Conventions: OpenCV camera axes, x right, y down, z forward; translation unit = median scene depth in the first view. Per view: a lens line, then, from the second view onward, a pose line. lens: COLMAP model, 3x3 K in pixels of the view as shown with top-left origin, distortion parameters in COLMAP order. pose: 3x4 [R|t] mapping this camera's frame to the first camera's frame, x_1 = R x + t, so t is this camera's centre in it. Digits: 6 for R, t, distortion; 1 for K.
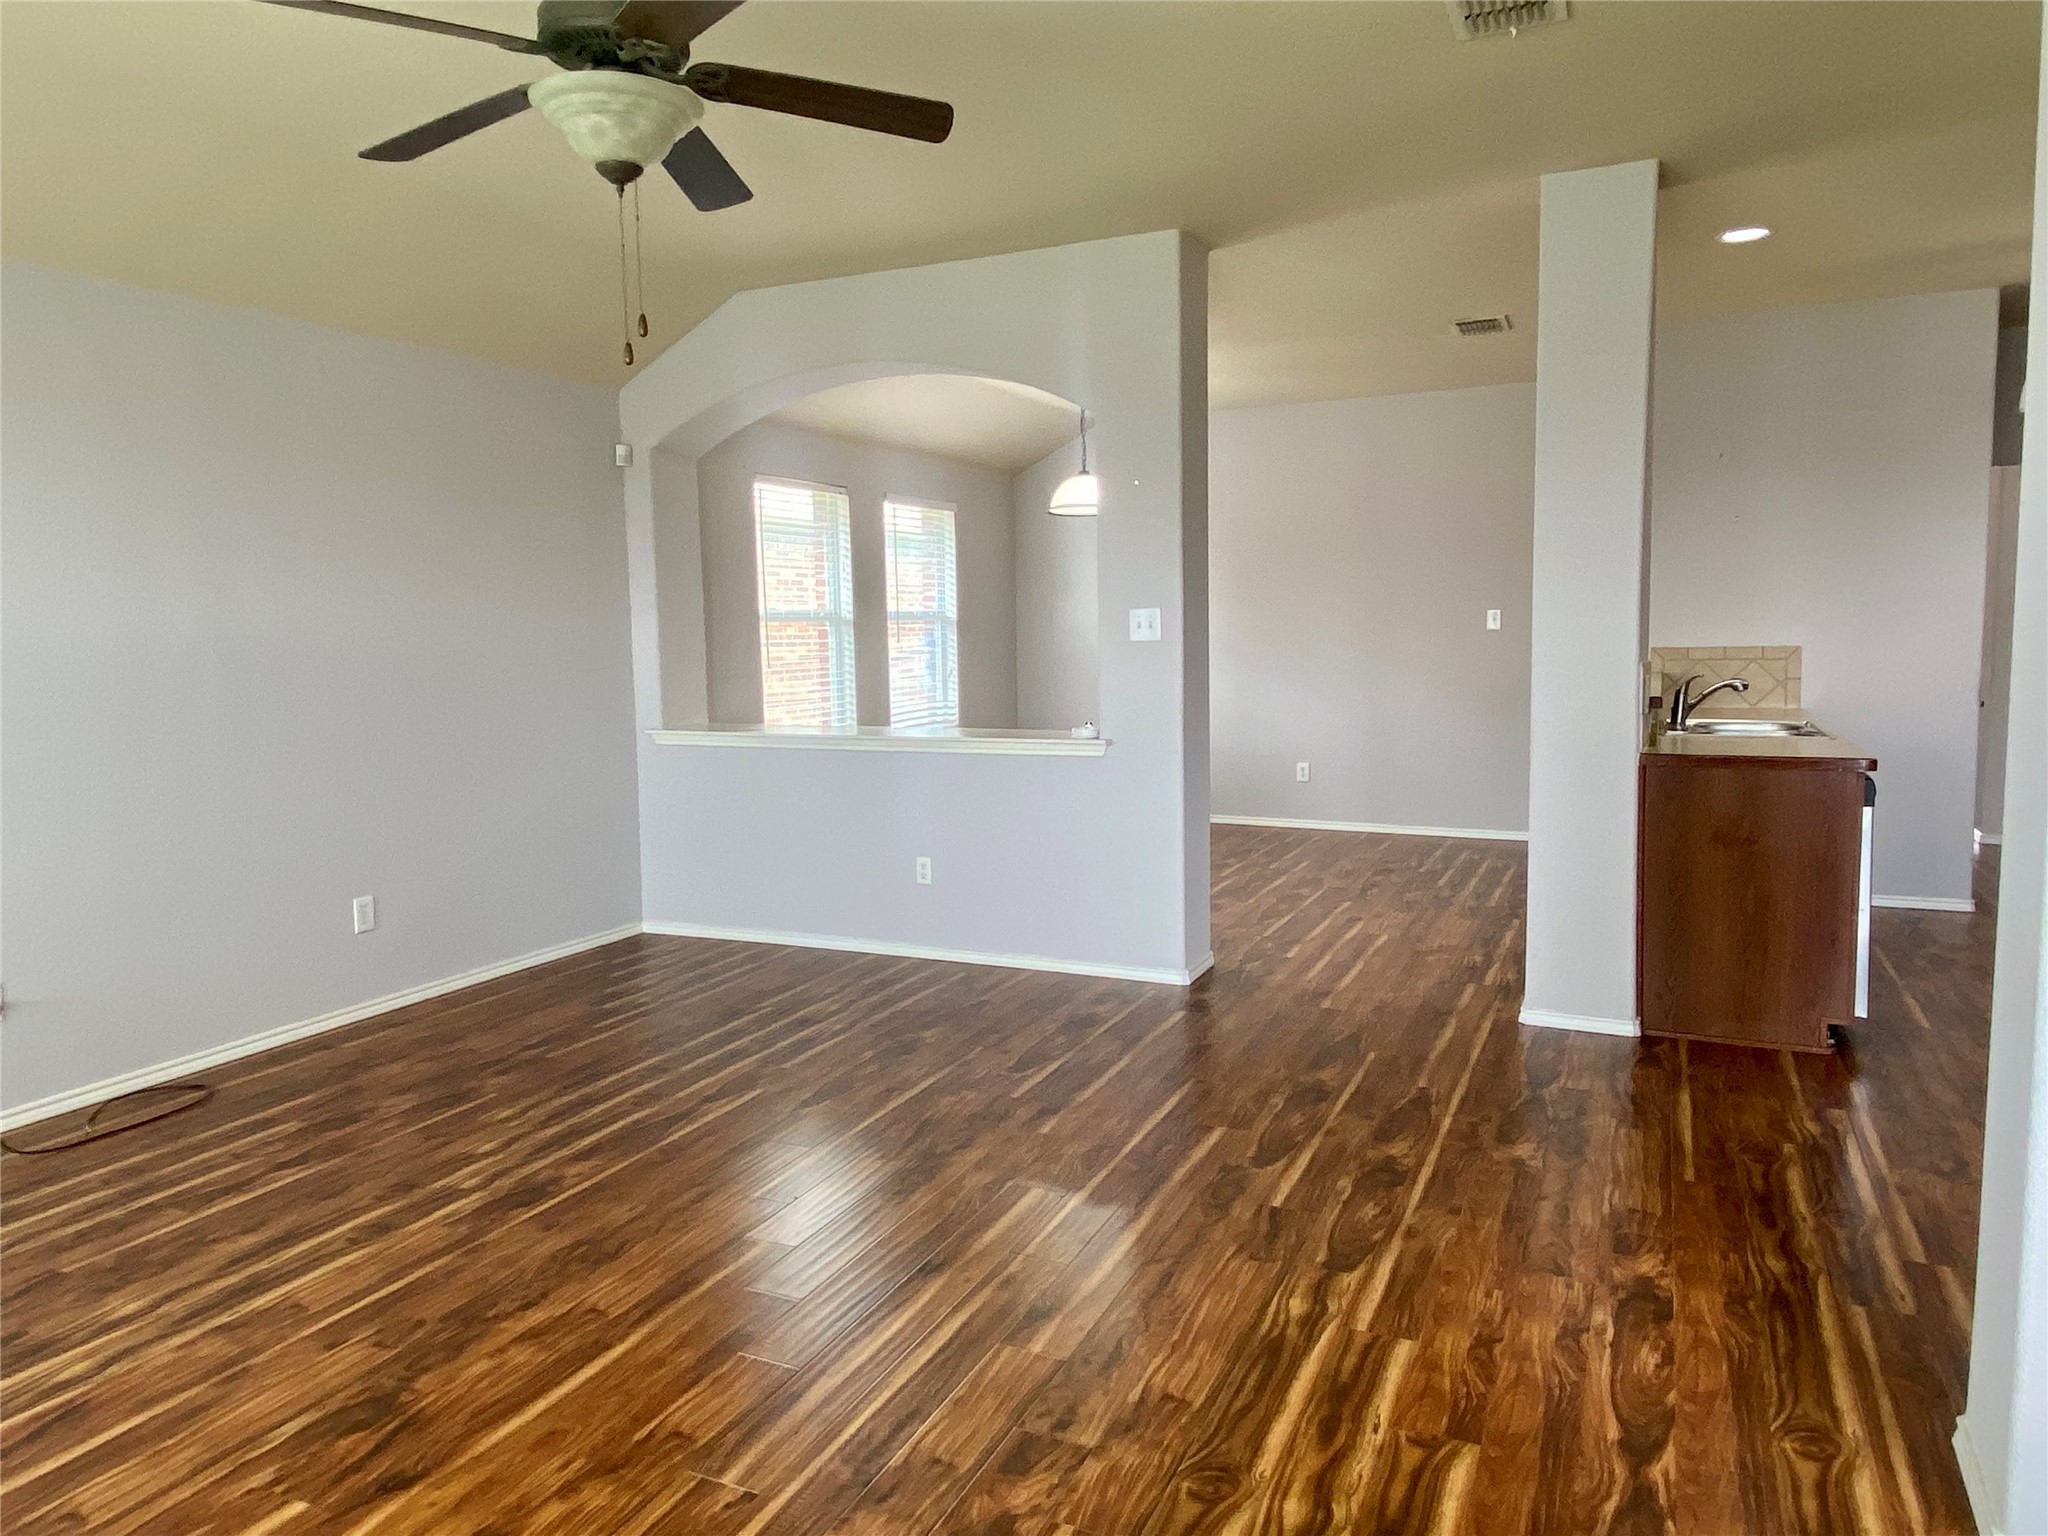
lens RADIAL K [[1339.1, 0, 1021.0], [0, 1339.1, 756.0], [0, 0, 1]] dist [0.074701, -0.089473]
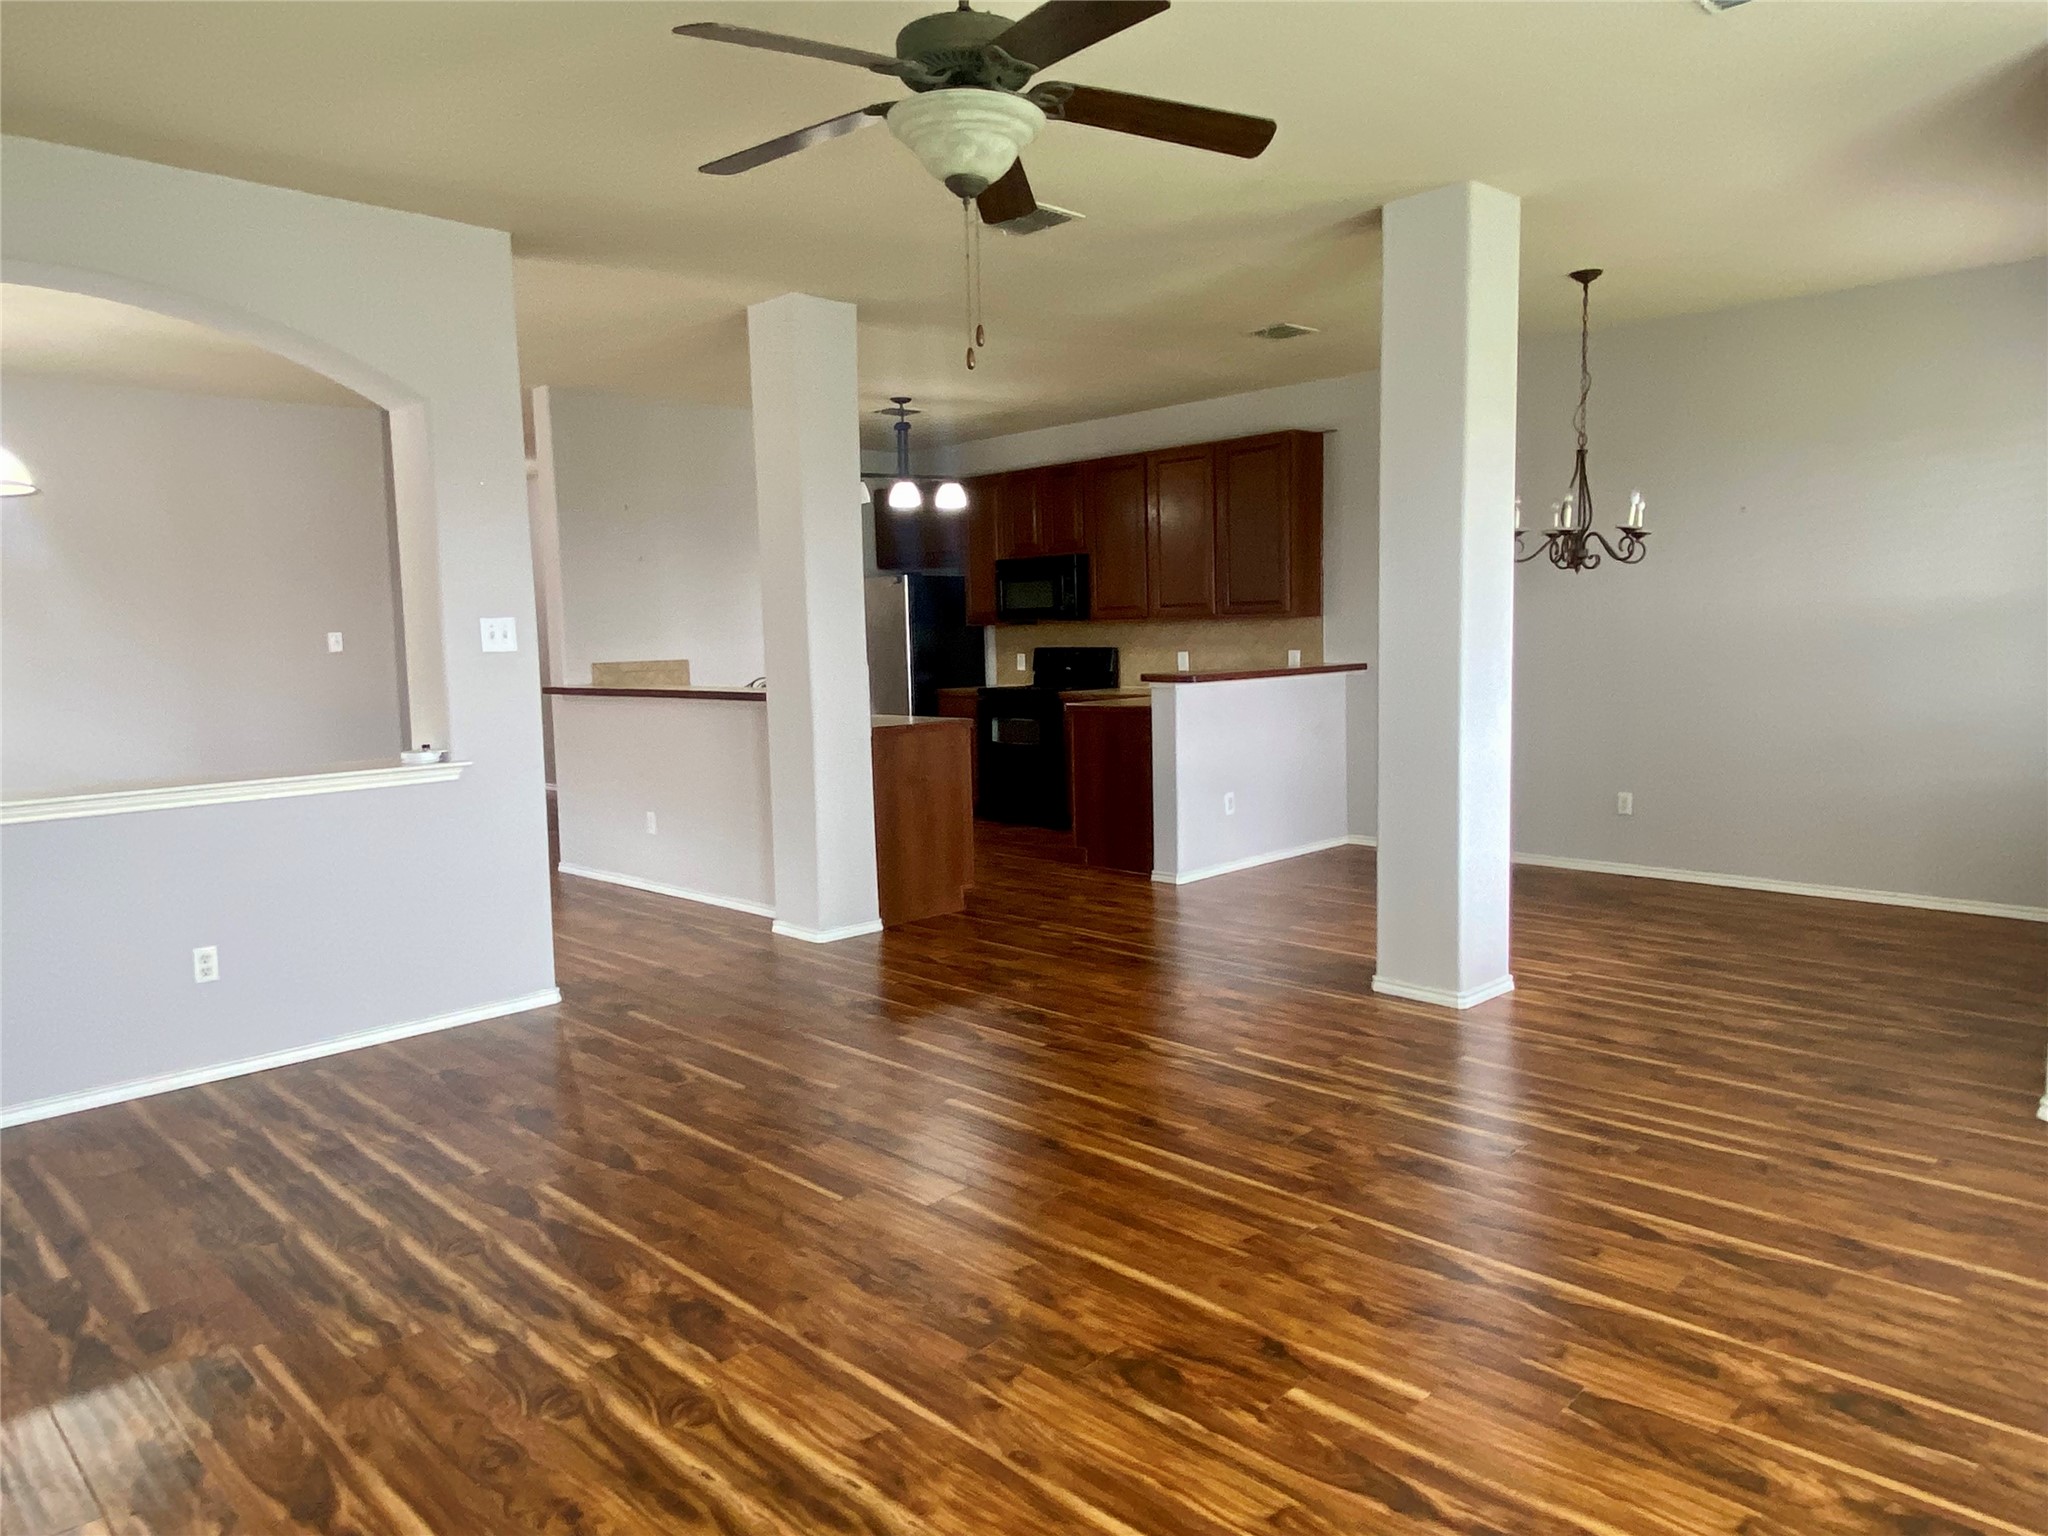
lens RADIAL K [[1339.1, 0, 1021.0], [0, 1339.1, 756.0], [0, 0, 1]] dist [0.074701, -0.089473]
pose [[0.331982, -0.078767, 0.939991, -0.826725], [0.106407, 0.993274, 0.045651, -0.020517], [-0.937265, 0.084866, 0.338131, 0.404921]]
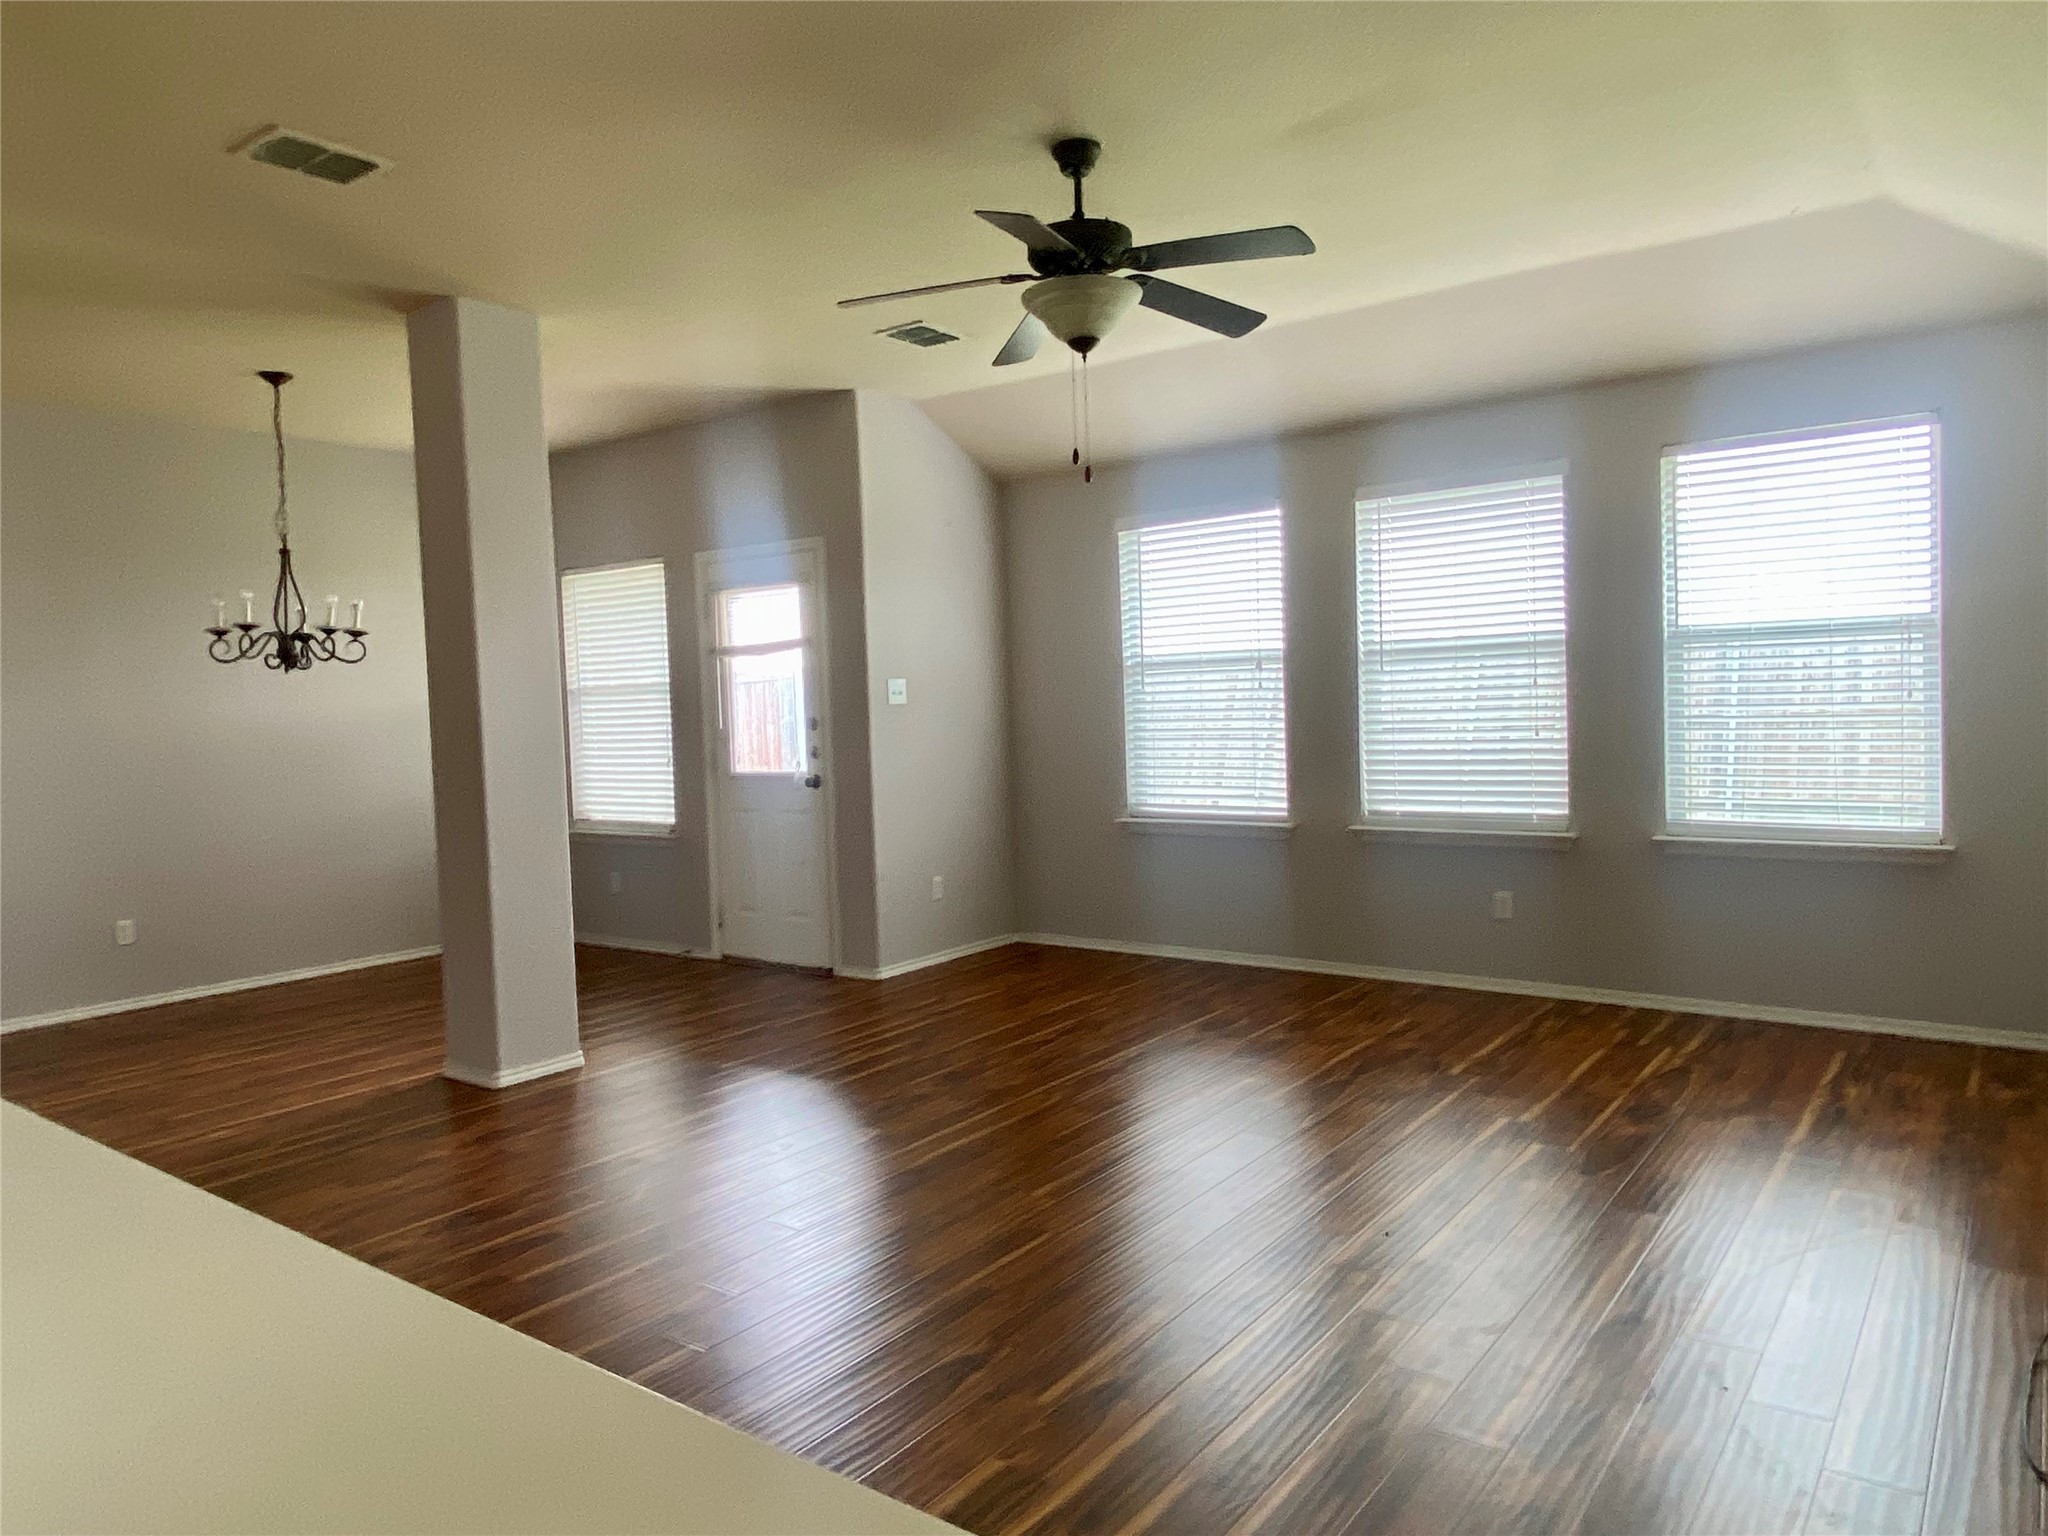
lens RADIAL K [[1339.1, 0, 1021.0], [0, 1339.1, 756.0], [0, 0, 1]] dist [0.074701, -0.089473]
pose [[-0.976414, 0.043722, 0.211431, -0.315529], [0.072862, 0.988560, 0.132063, -0.126352], [-0.203238, 0.144353, -0.968430, 1.505464]]
